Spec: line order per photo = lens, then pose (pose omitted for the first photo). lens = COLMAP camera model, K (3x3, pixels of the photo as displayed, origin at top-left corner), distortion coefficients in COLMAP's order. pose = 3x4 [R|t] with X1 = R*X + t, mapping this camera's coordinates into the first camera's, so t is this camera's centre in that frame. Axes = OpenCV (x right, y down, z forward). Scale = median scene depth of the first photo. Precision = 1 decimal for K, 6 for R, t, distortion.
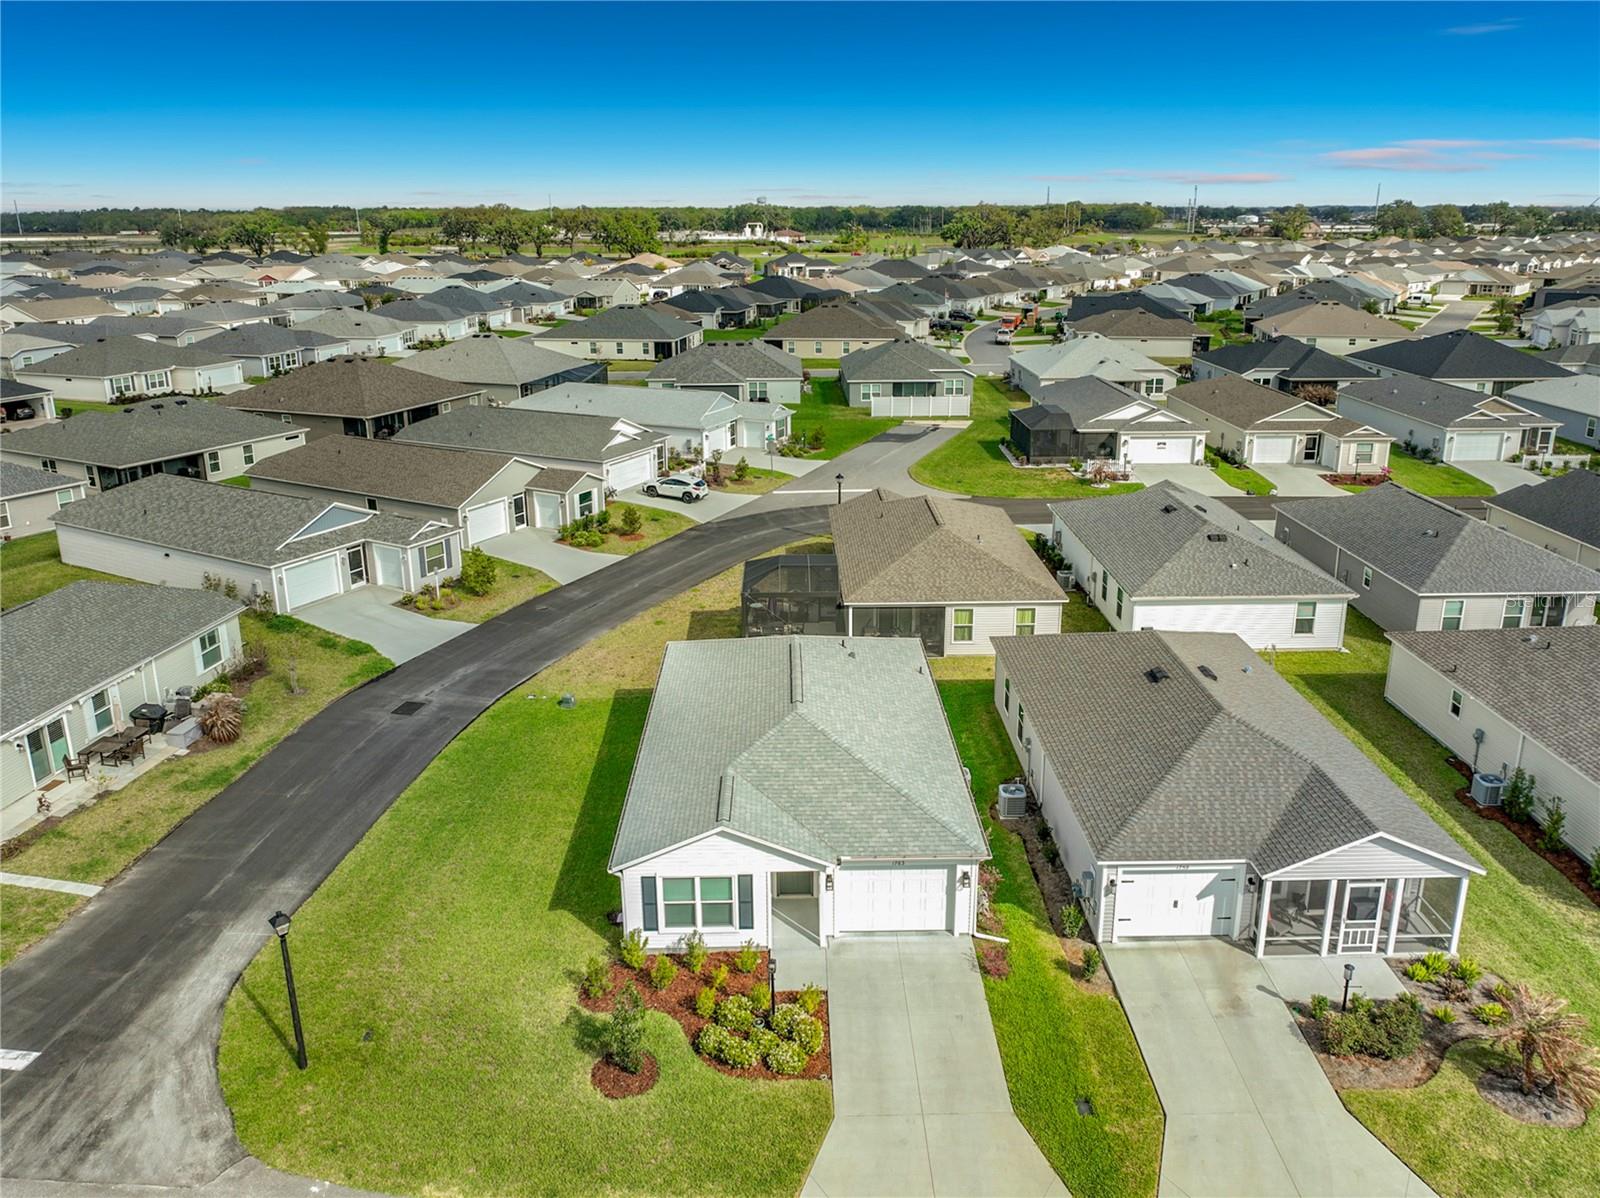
lens RADIAL K [[1158.1, 0, 803.8], [0, 1158.1, 548.6], [0, 0, 1]] dist [-0.015043, -0.002309]
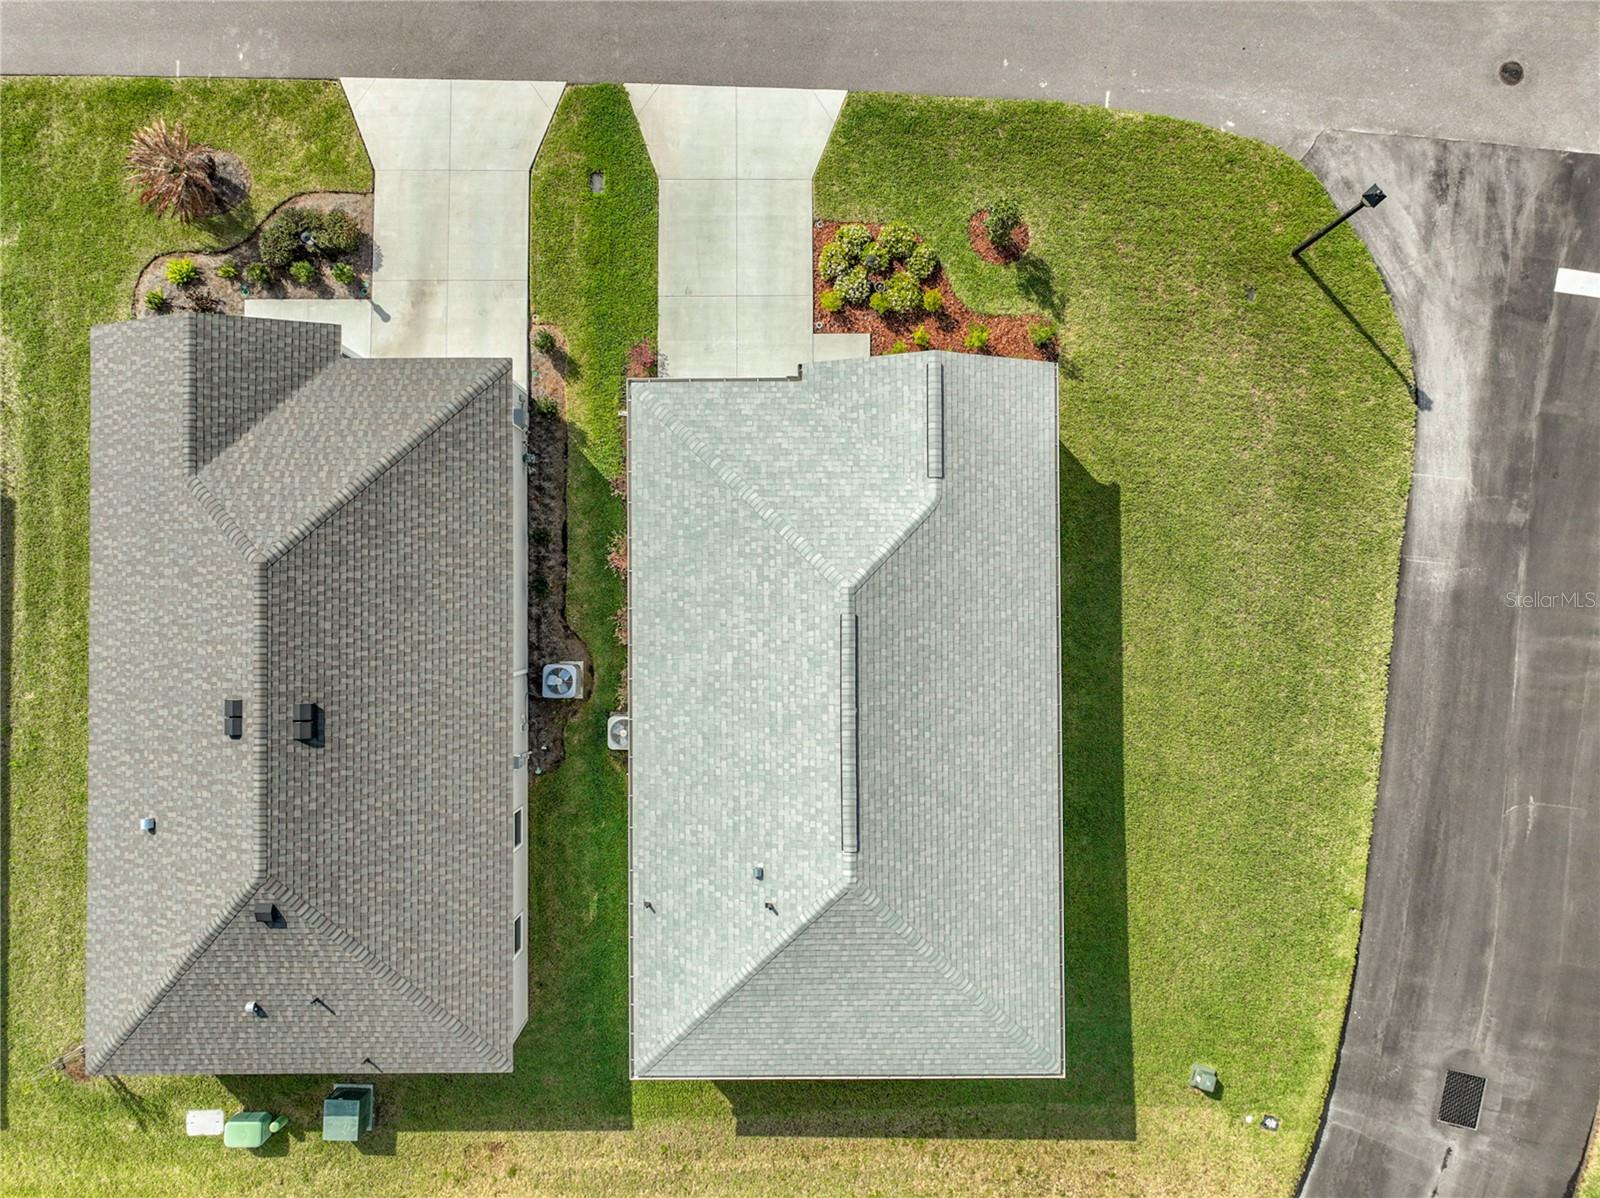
lens RADIAL K [[1148.8, 0, 782.5], [0, 1148.8, 598.4], [0, 0, 1]] dist [0.005096, 0.005771]
pose [[-0.999825, -0.014017, 0.012372, 0.021876], [0.015670, -0.267251, 0.963500, -0.453537], [-0.010199, 0.963525, 0.267424, 0.666978]]
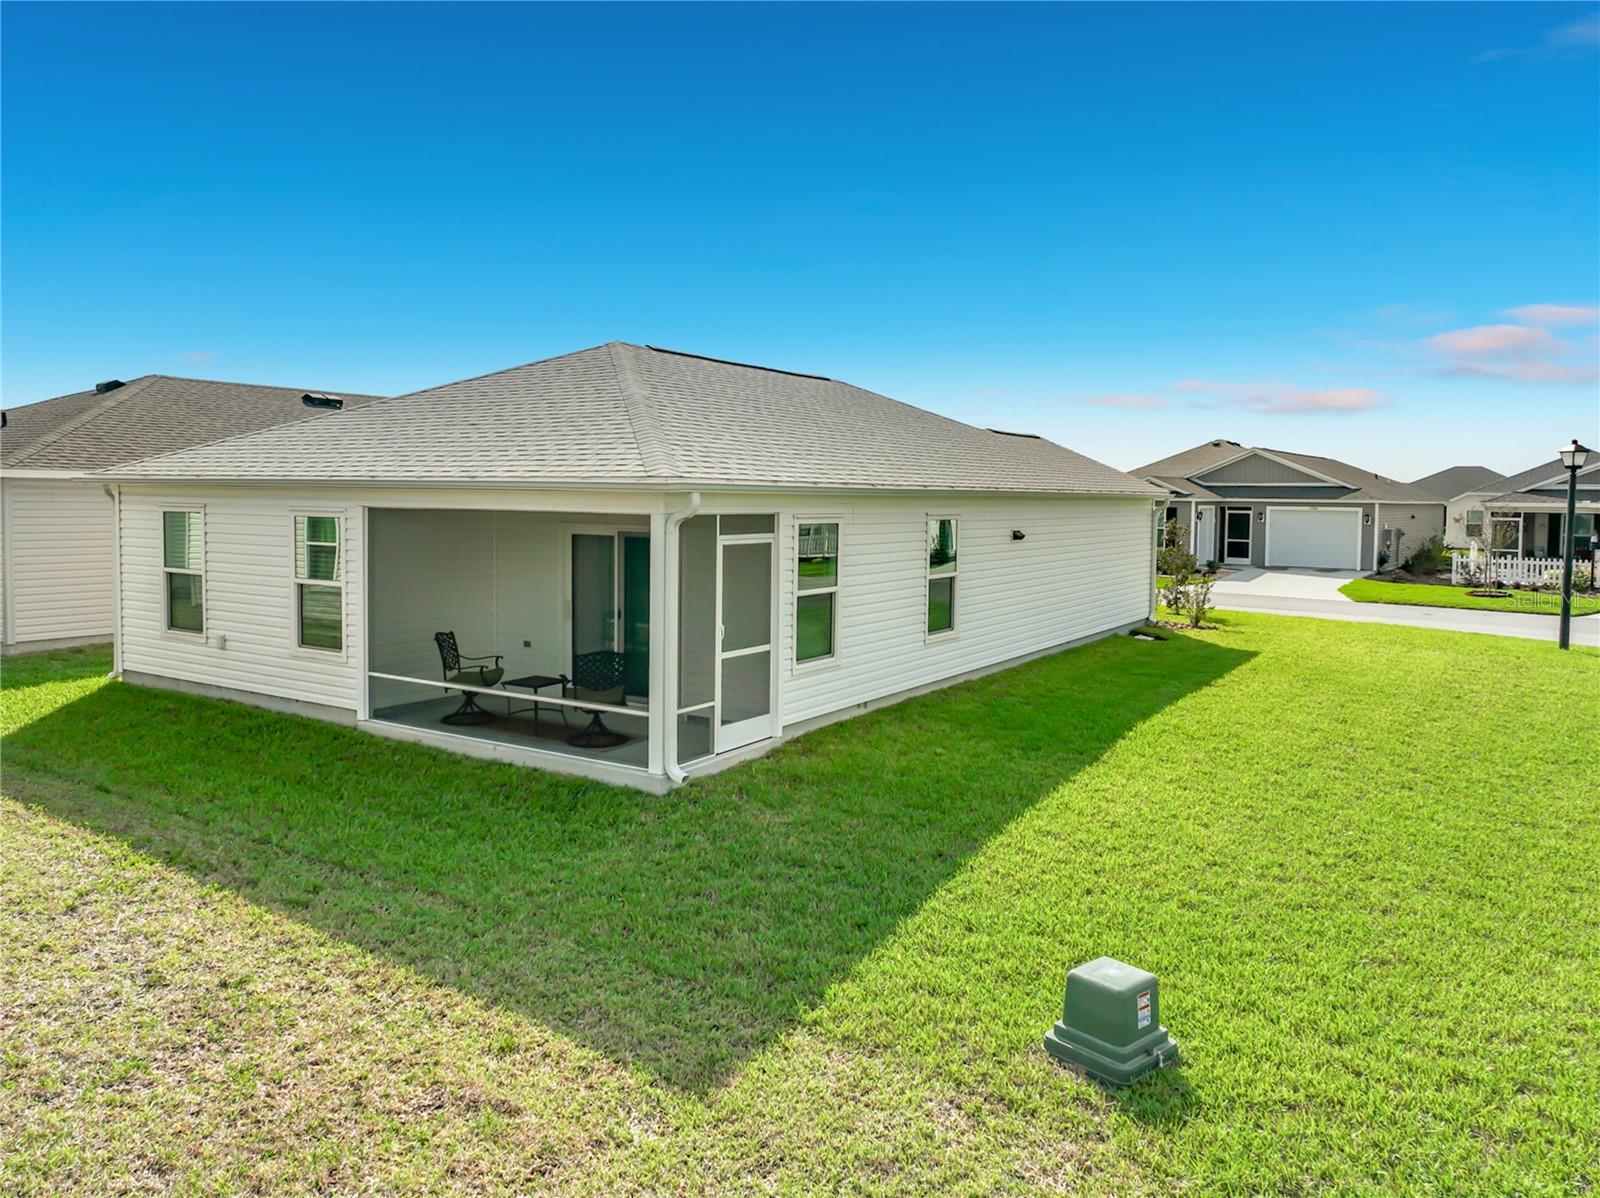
lens RADIAL K [[1143.9, 0, 803.2], [0, 1143.9, 563.0], [0, 0, 1]] dist [0.000009, 0.007384]
pose [[-0.833500, -0.036434, 0.551318, -0.279921], [0.149904, 0.945485, 0.289112, 0.039891], [-0.531796, 0.323620, -0.782600, 1.259702]]
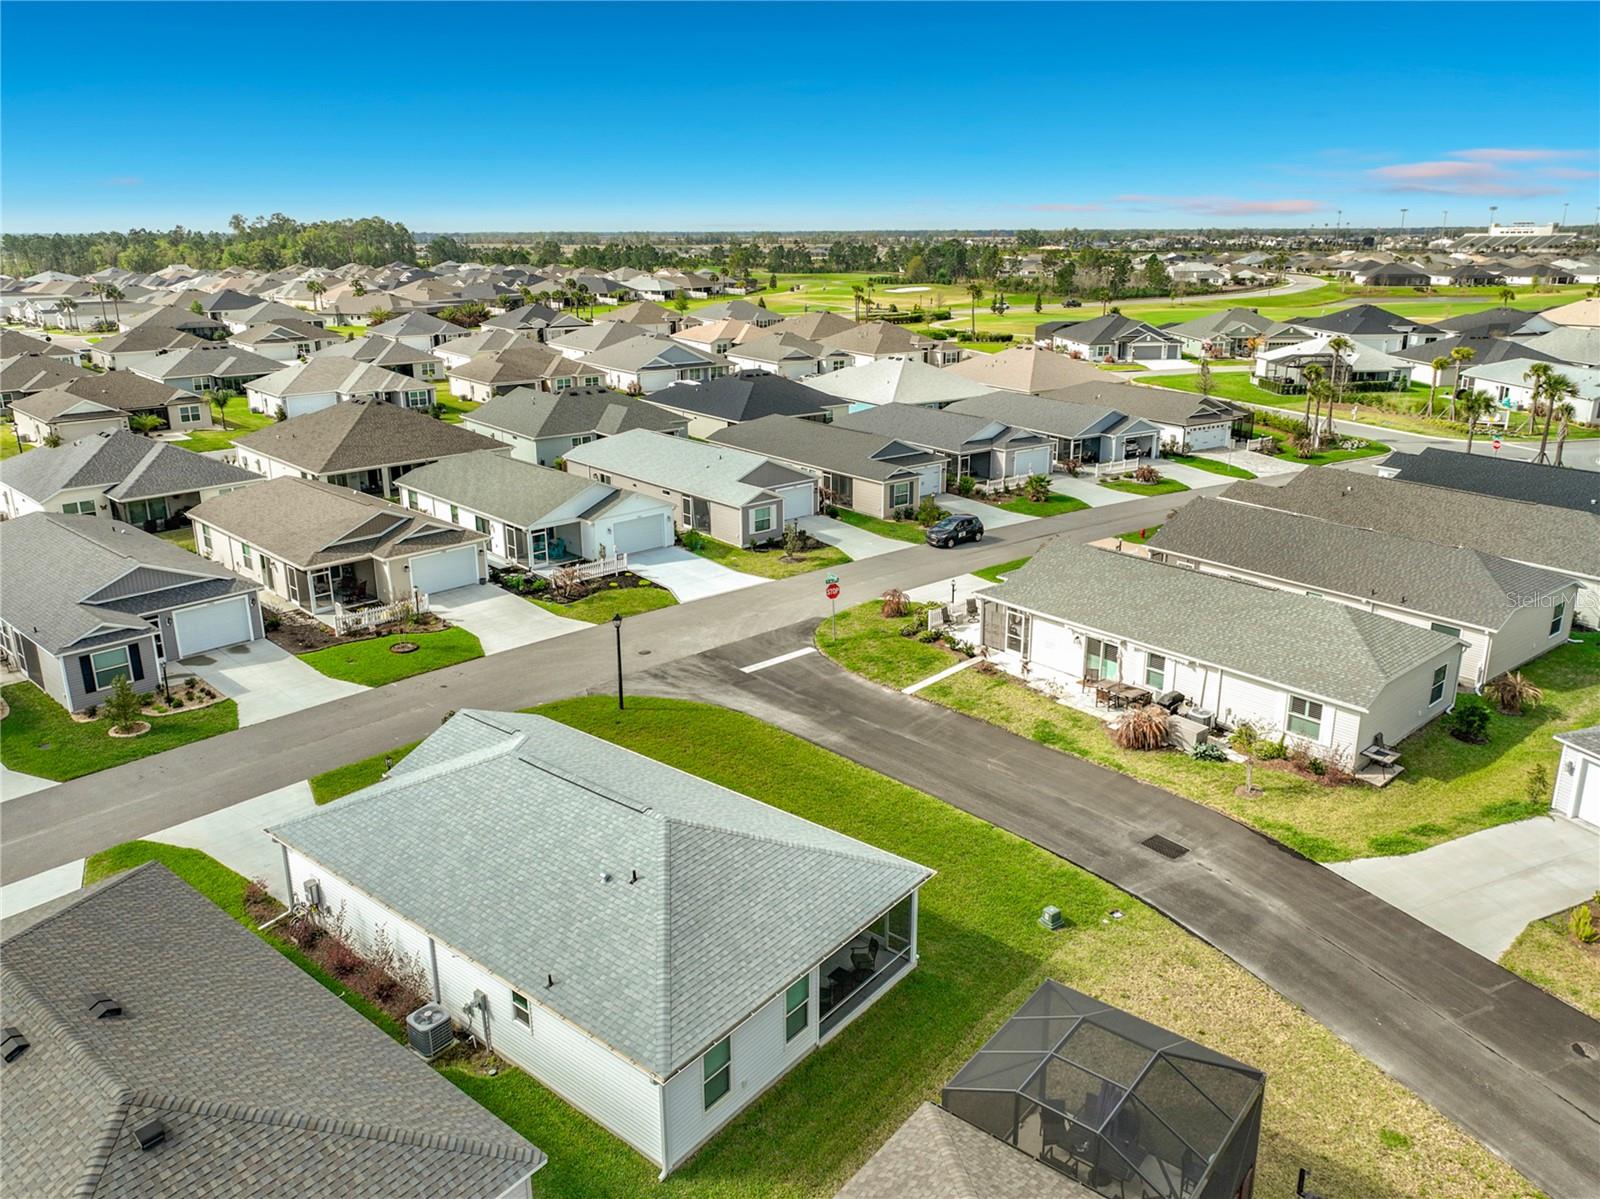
lens RADIAL K [[1143.9, 0, 803.2], [0, 1143.9, 563.5], [0, 0, 1]] dist [0.000009, 0.007384]
pose [[-0.645836, 0.221425, -0.730662, 0.408413], [-0.206074, 0.870942, 0.446087, -0.385024], [0.735139, 0.438669, -0.516856, 1.312795]]
